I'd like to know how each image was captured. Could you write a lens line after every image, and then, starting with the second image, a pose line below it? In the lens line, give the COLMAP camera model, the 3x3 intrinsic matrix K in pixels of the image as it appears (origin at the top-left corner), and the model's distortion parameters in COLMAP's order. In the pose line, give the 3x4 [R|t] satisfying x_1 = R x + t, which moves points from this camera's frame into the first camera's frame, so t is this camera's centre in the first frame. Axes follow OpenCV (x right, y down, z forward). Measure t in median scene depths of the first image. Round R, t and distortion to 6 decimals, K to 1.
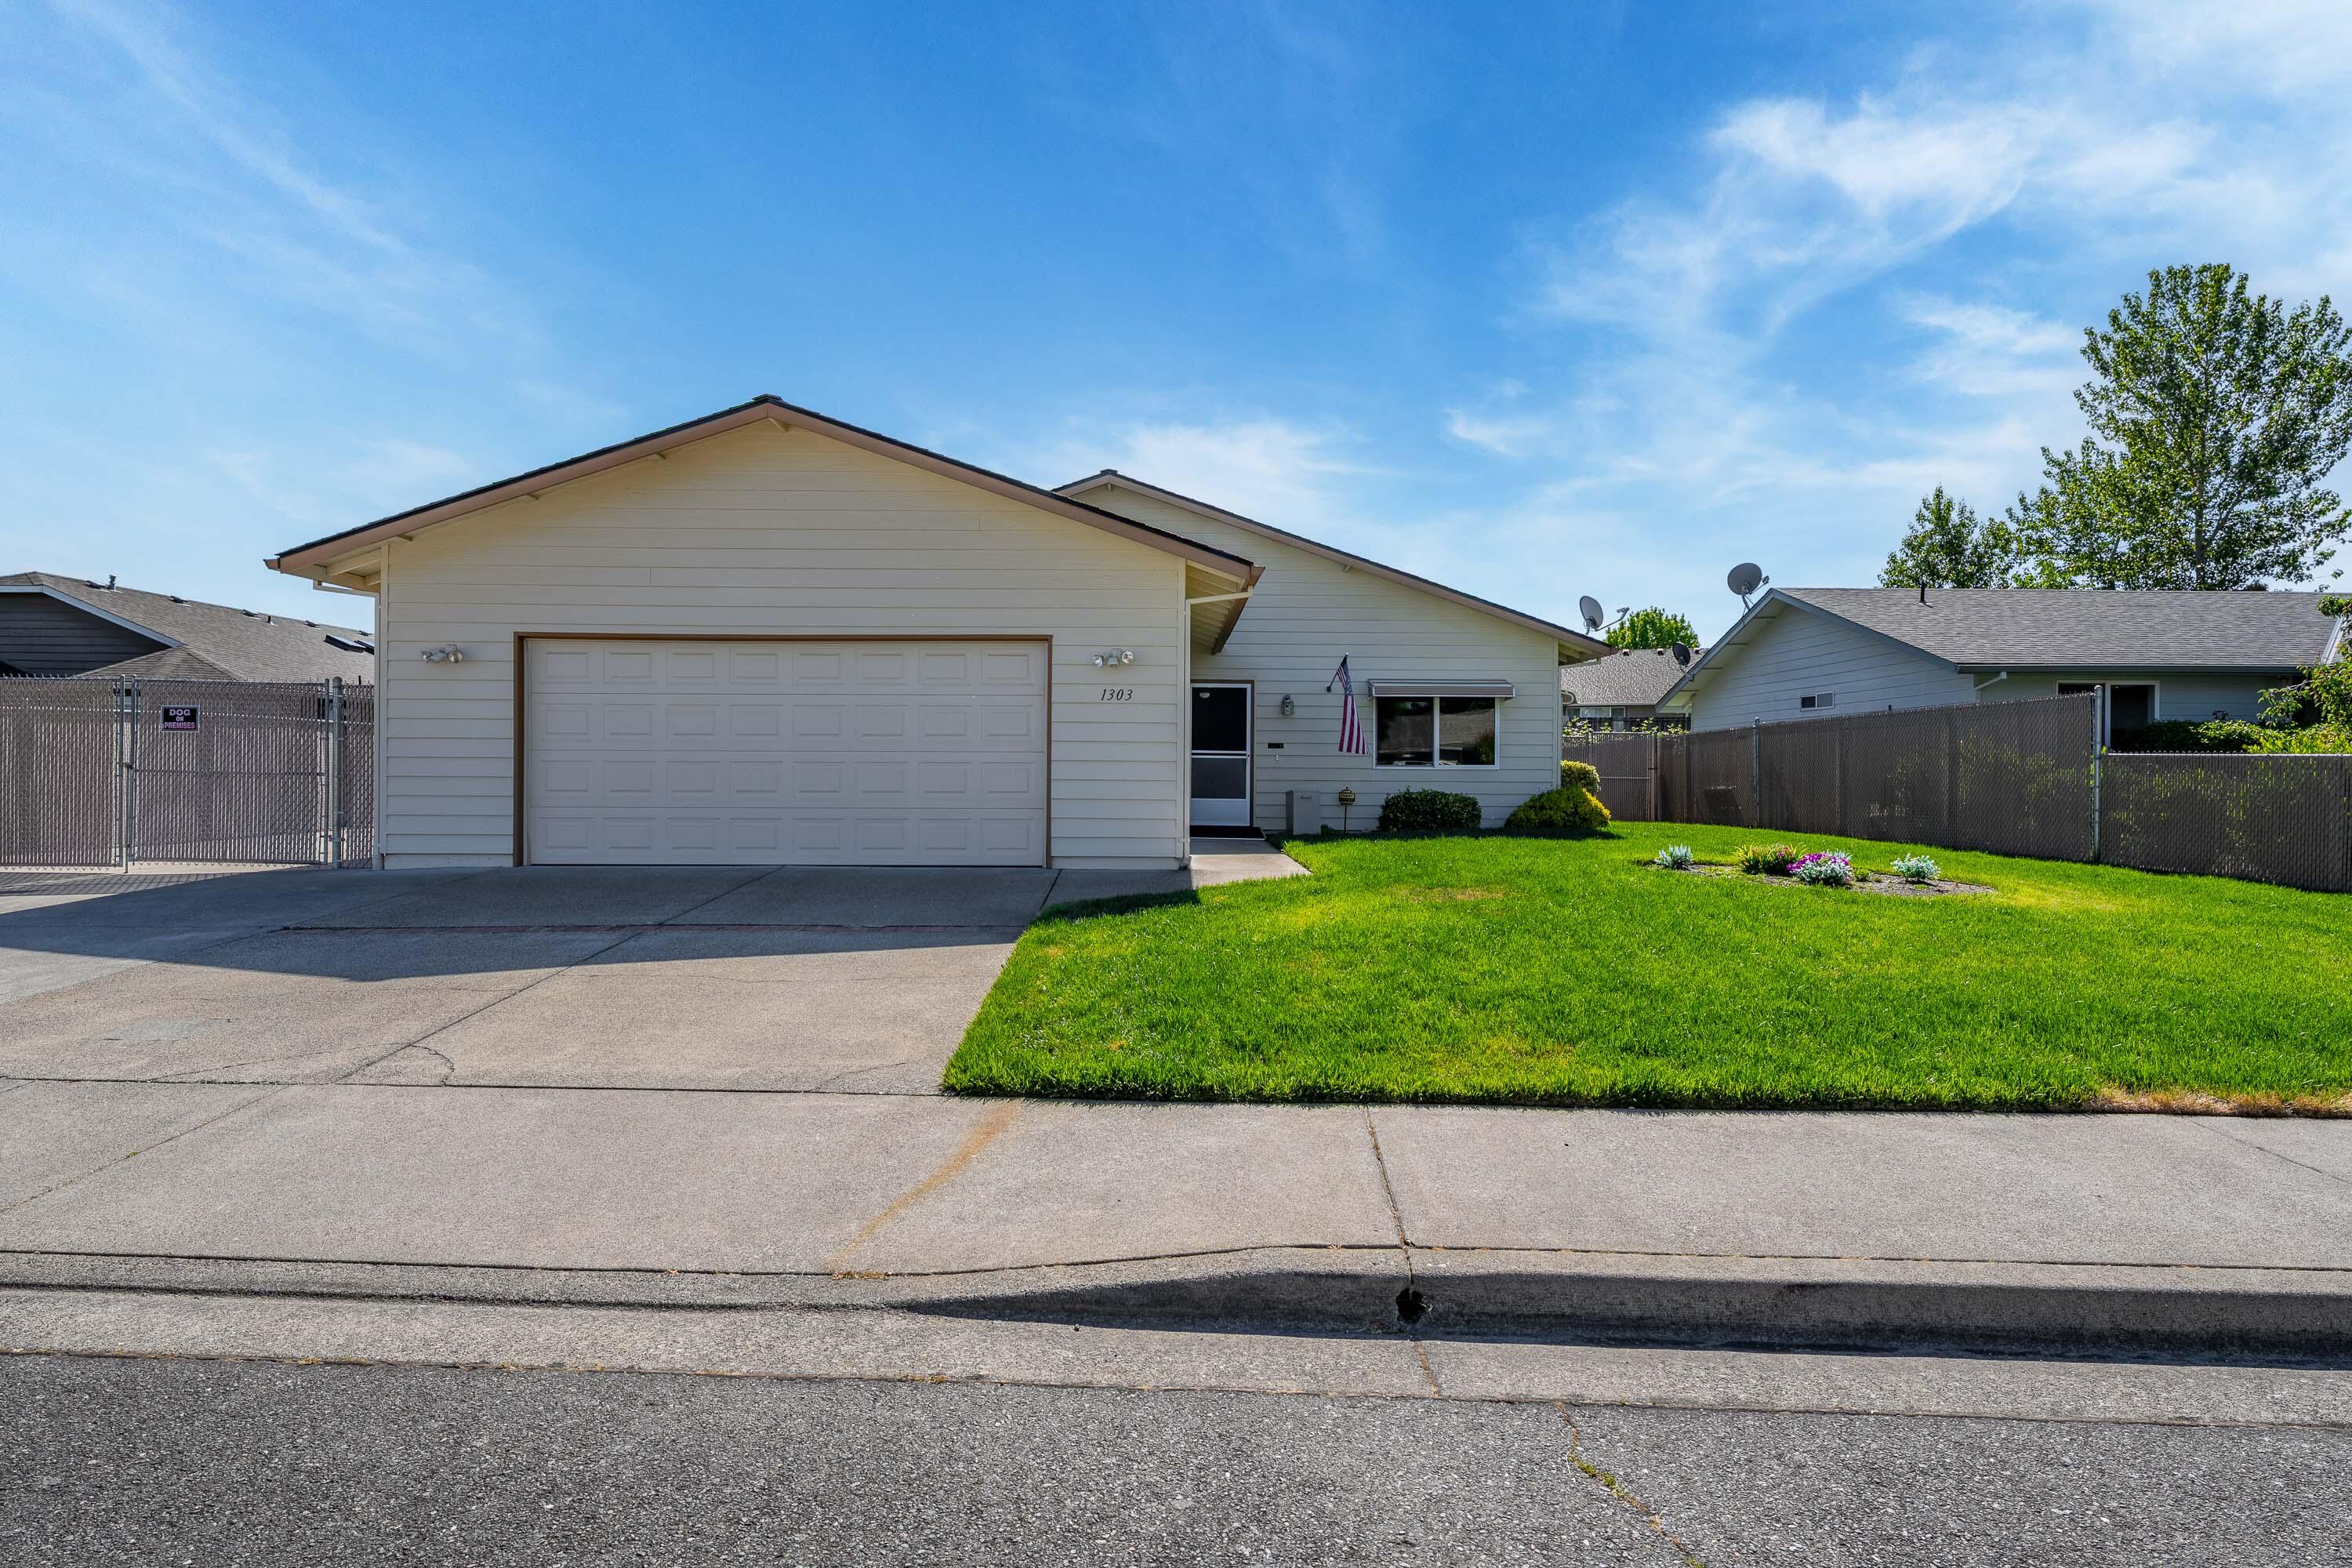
lens RADIAL K [[1141.7, 0, 1176.0], [0, 1141.7, 784.0], [0, 0, 1]] dist [0.000776, 0.000053]
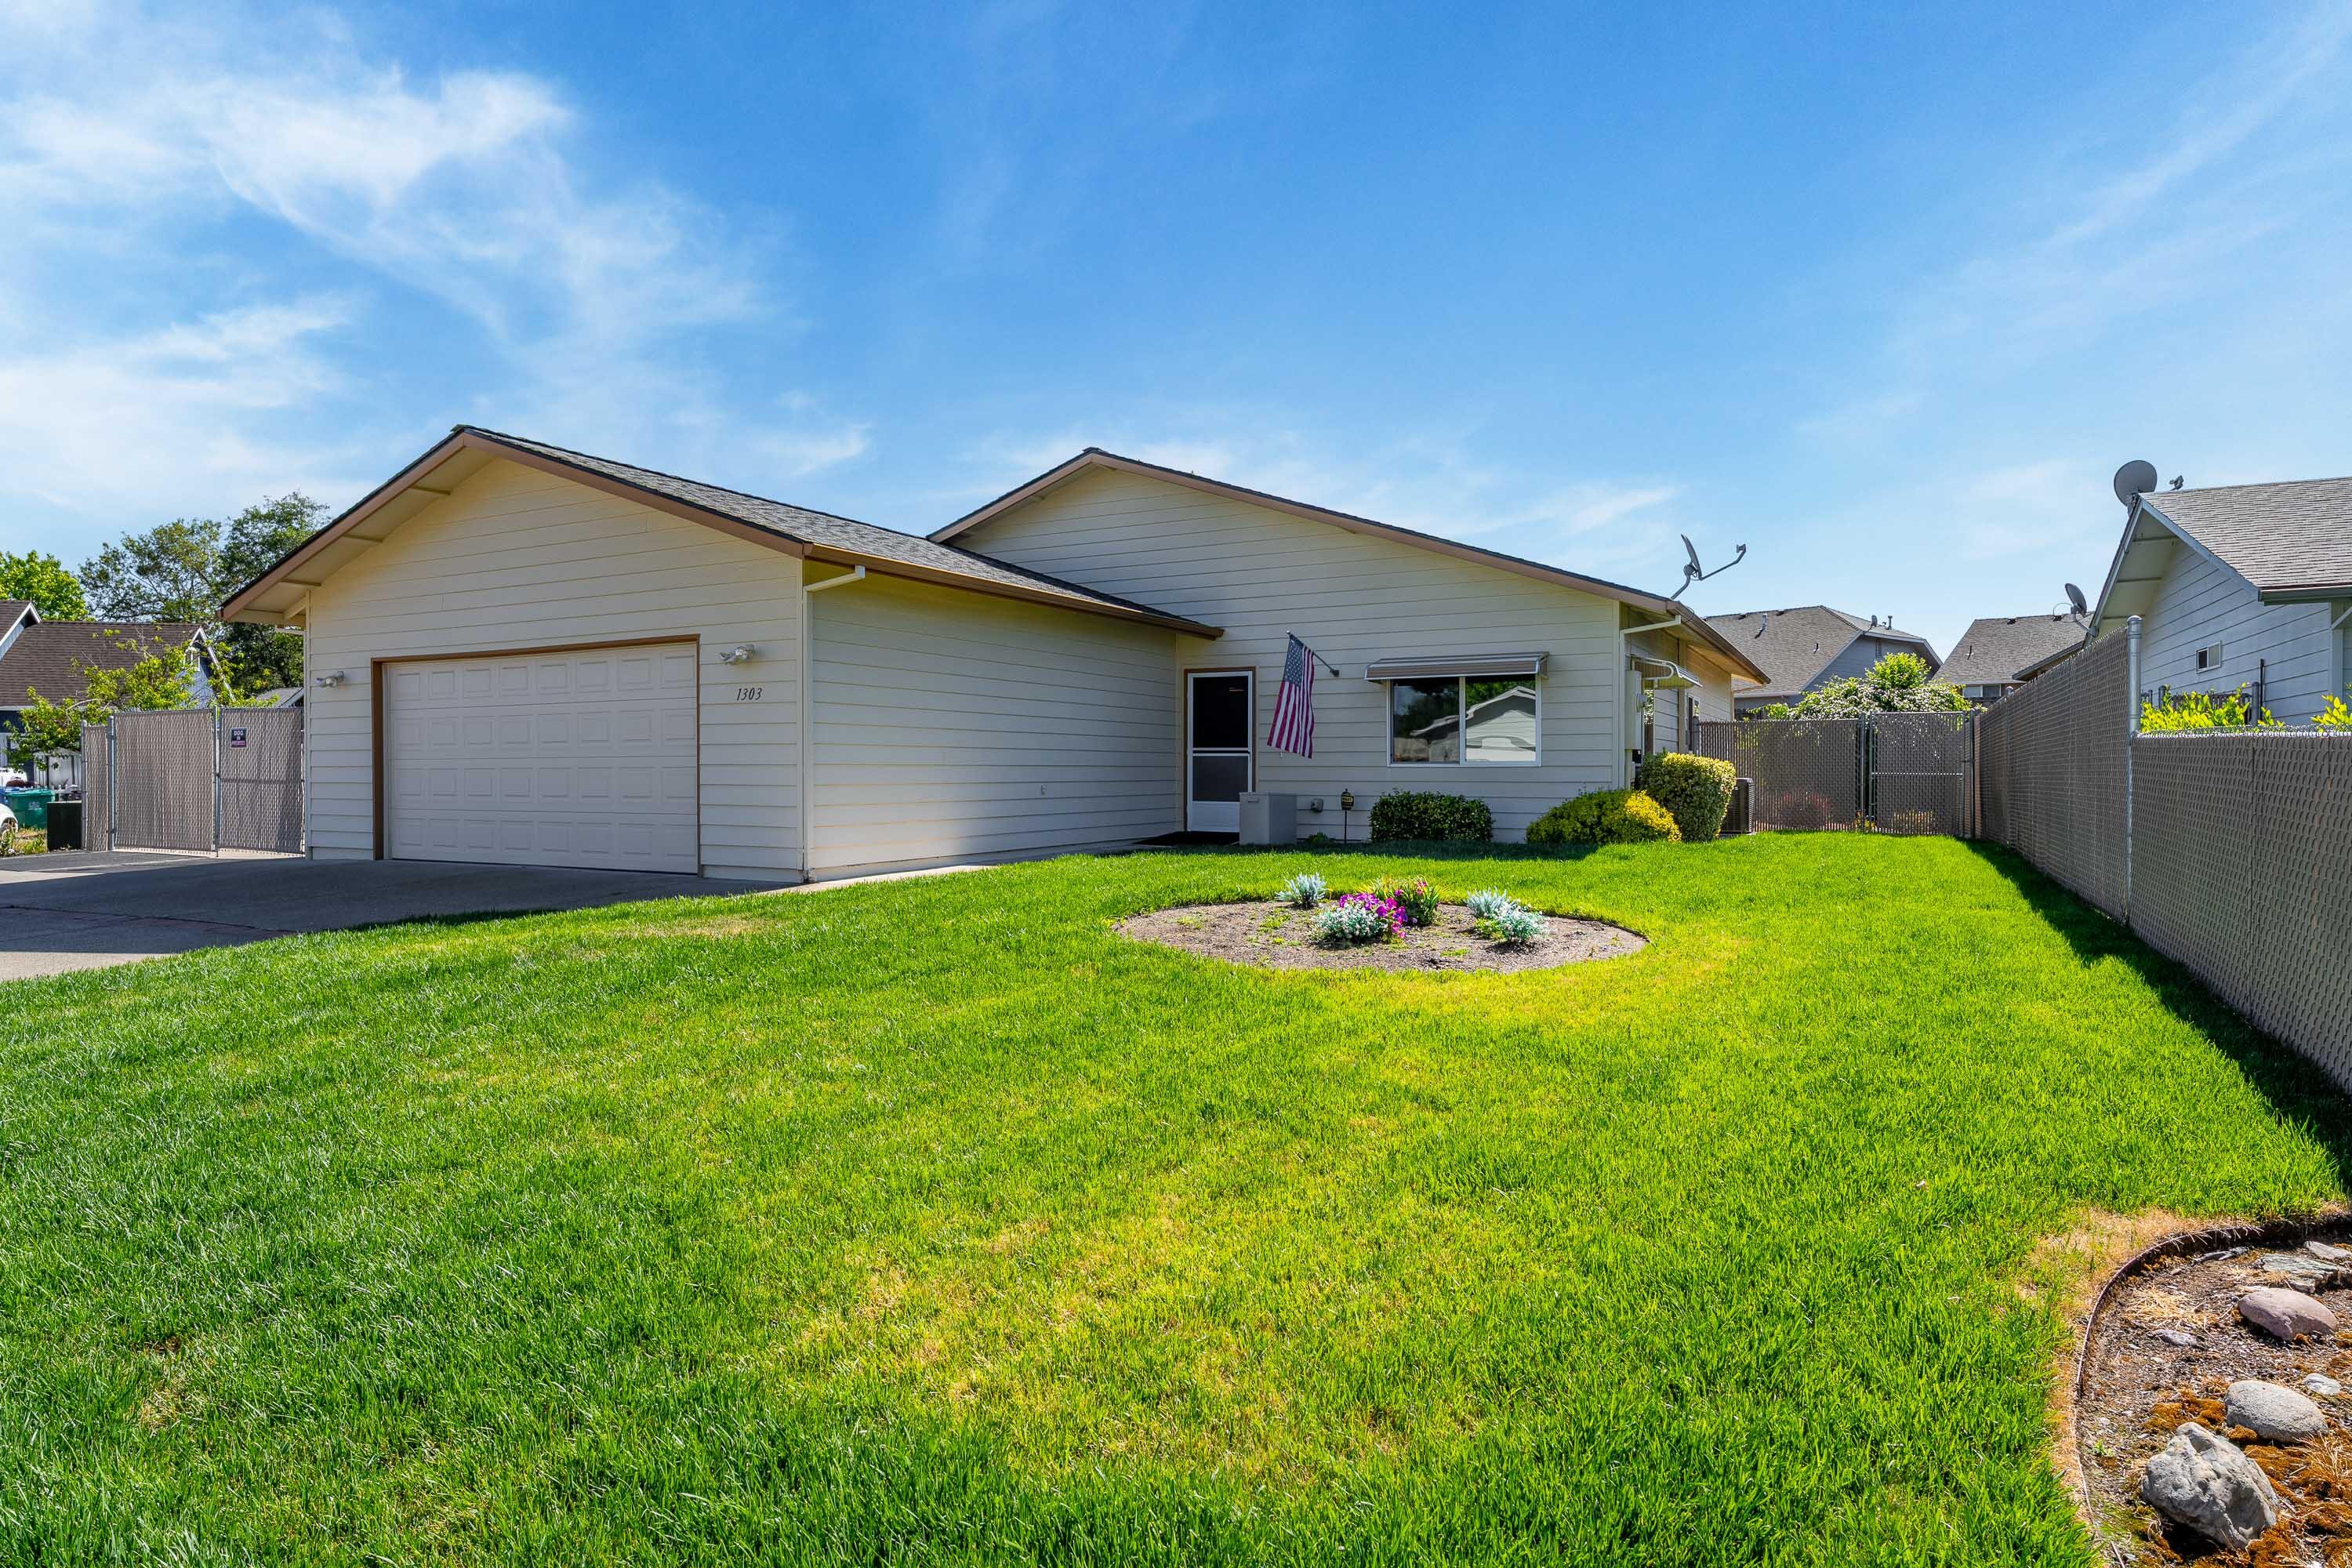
lens RADIAL K [[1152.2, 0, 1176.0], [0, 1152.2, 784.0], [0, 0, 1]] dist [-0.000111, -0.000075]
pose [[0.902848, -0.001523, -0.429957, 0.636787], [0.003039, 0.999991, 0.002839, -0.005649], [0.429949, -0.003870, 0.902845, 0.282901]]
